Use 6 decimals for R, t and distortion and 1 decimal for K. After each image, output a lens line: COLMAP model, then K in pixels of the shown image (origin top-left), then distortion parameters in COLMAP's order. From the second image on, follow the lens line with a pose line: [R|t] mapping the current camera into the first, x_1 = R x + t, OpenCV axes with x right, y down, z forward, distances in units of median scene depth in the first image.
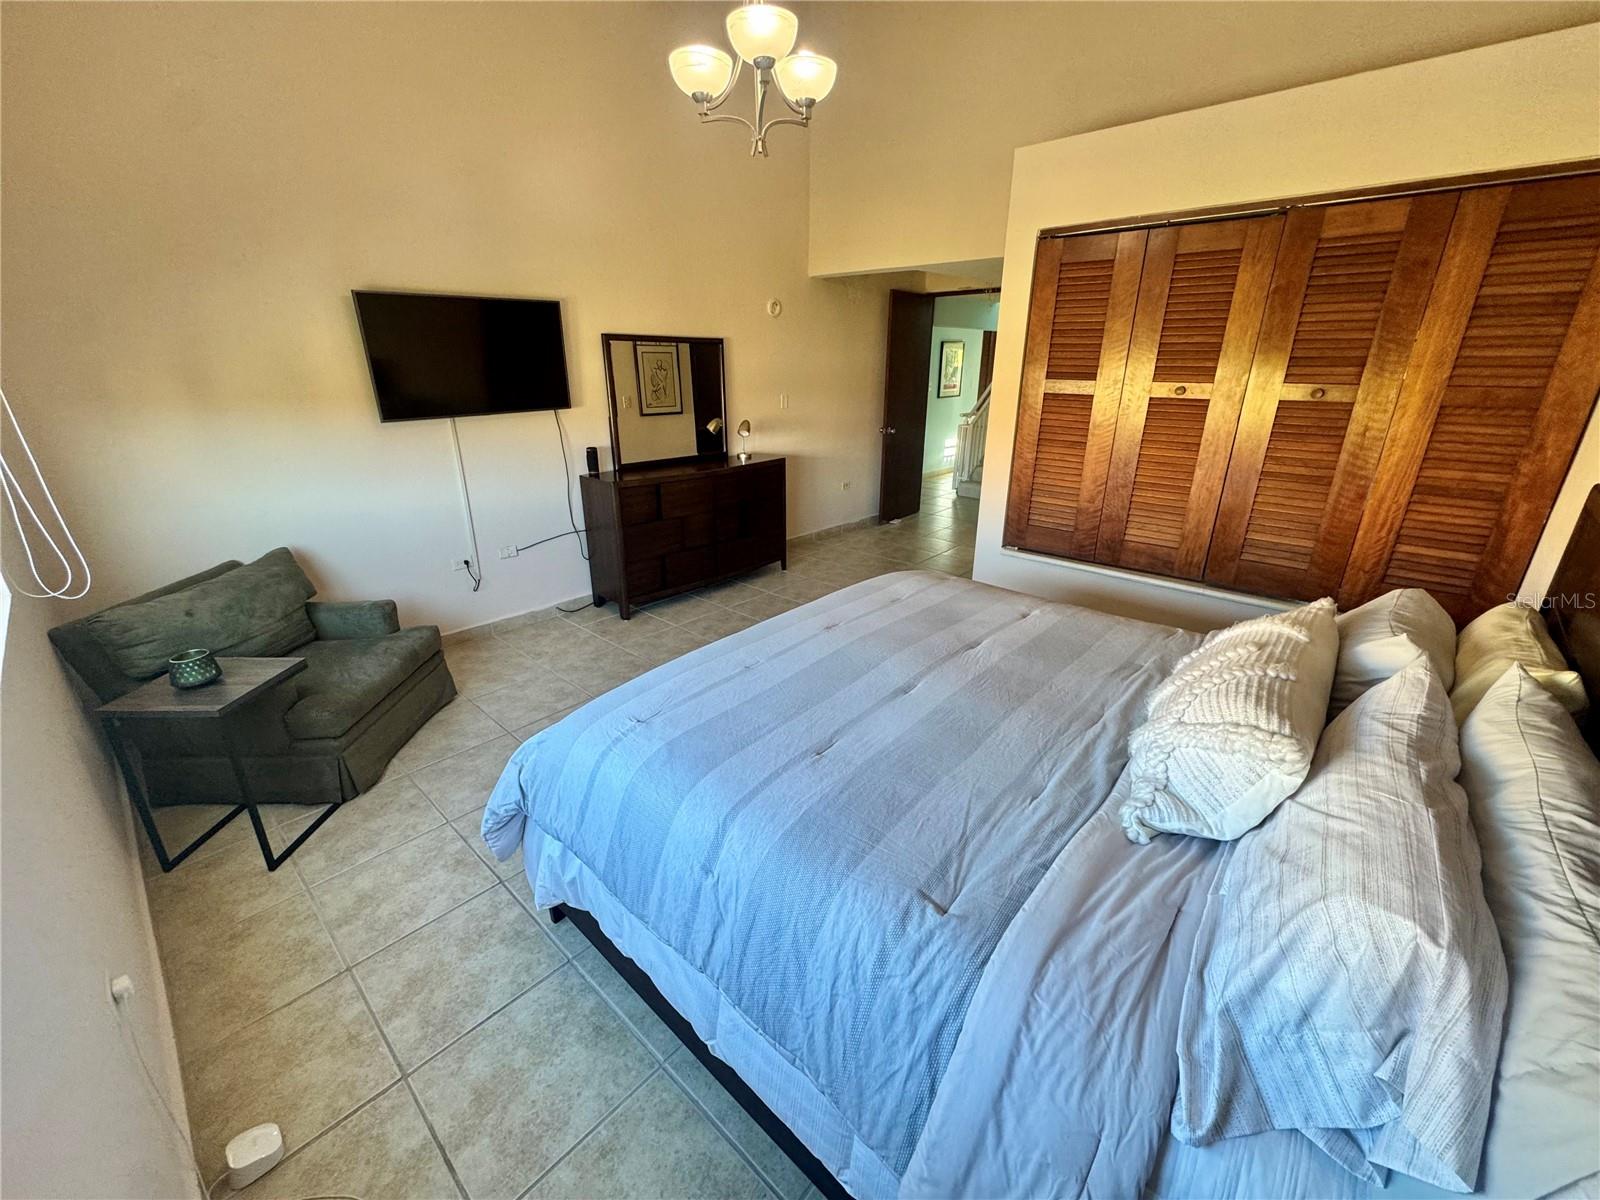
lens RADIAL K [[636.5, 0, 801.0], [0, 636.5, 597.9], [0, 0, 1]] dist [0.002168, -0.000692]
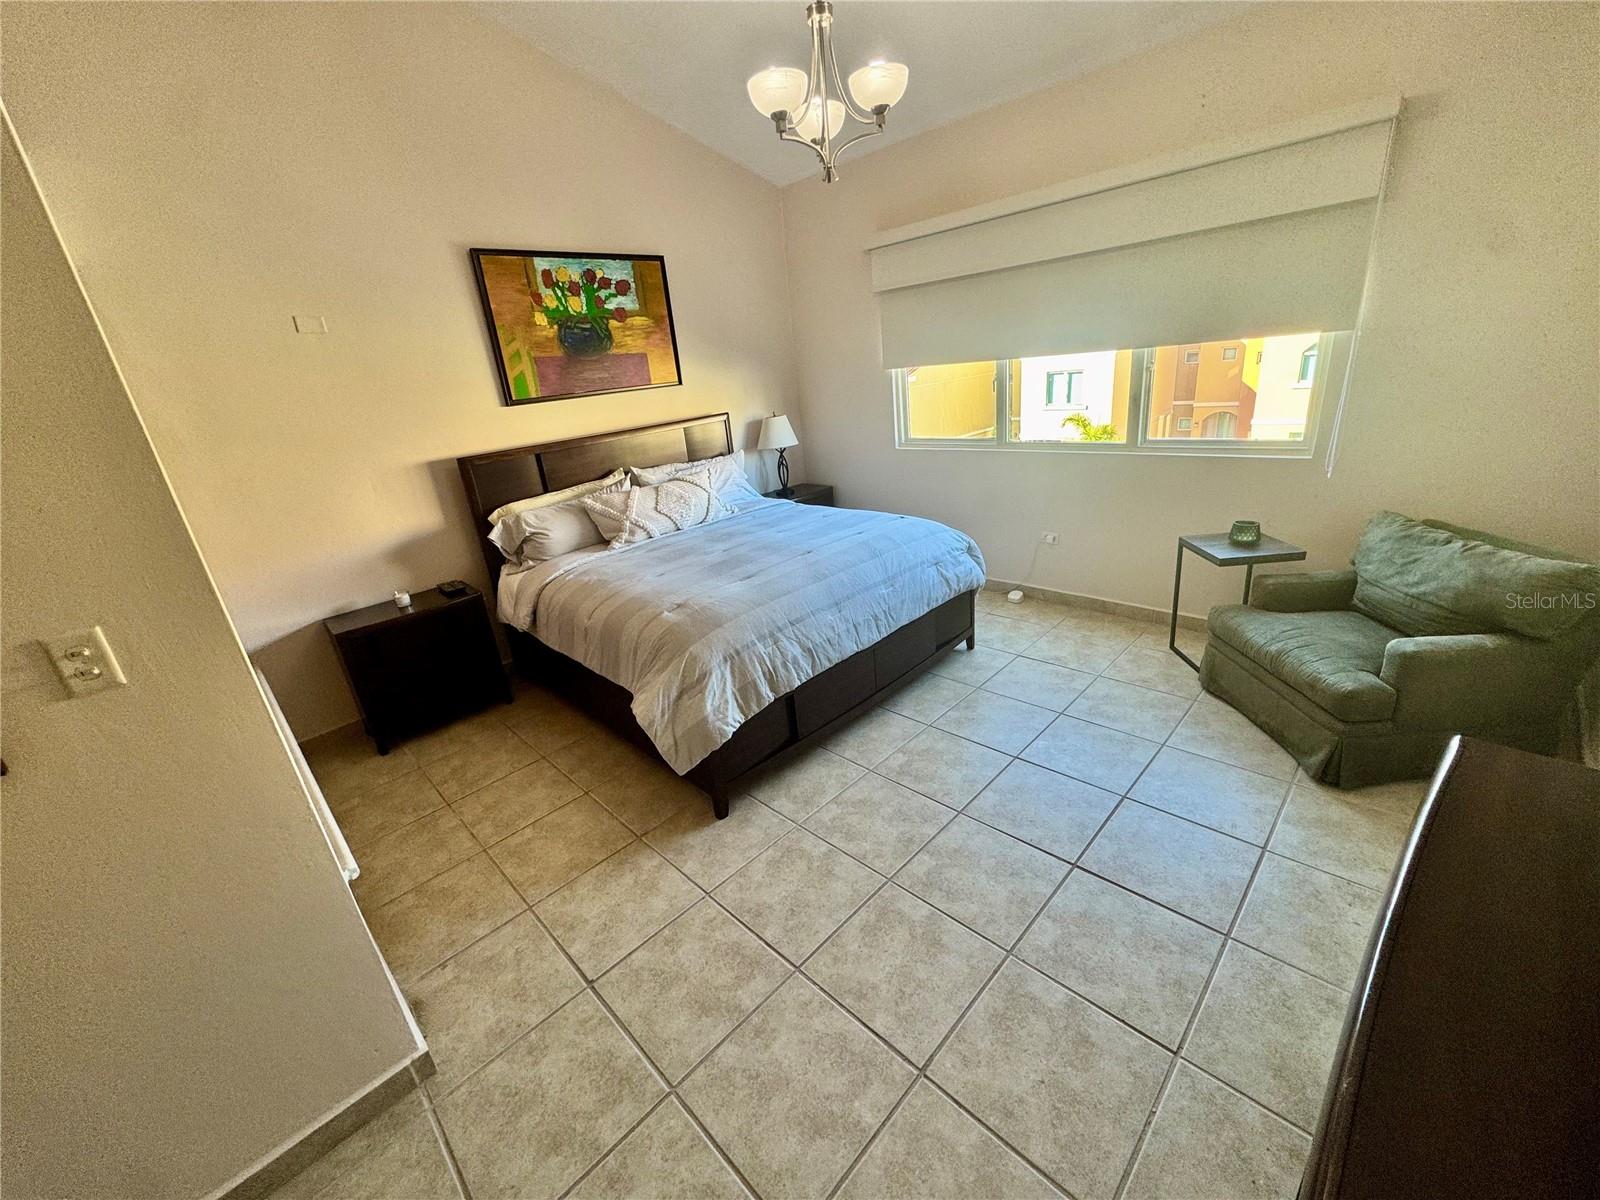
lens RADIAL K [[636.5, 0, 804.6], [0, 636.5, 596.6], [0, 0, 1]] dist [0.002168, -0.000692]
pose [[-0.995325, 0.056523, 0.078317, -0.041293], [0.093793, 0.759165, 0.644106, -0.725859], [-0.023049, 0.648440, -0.760917, 1.977988]]
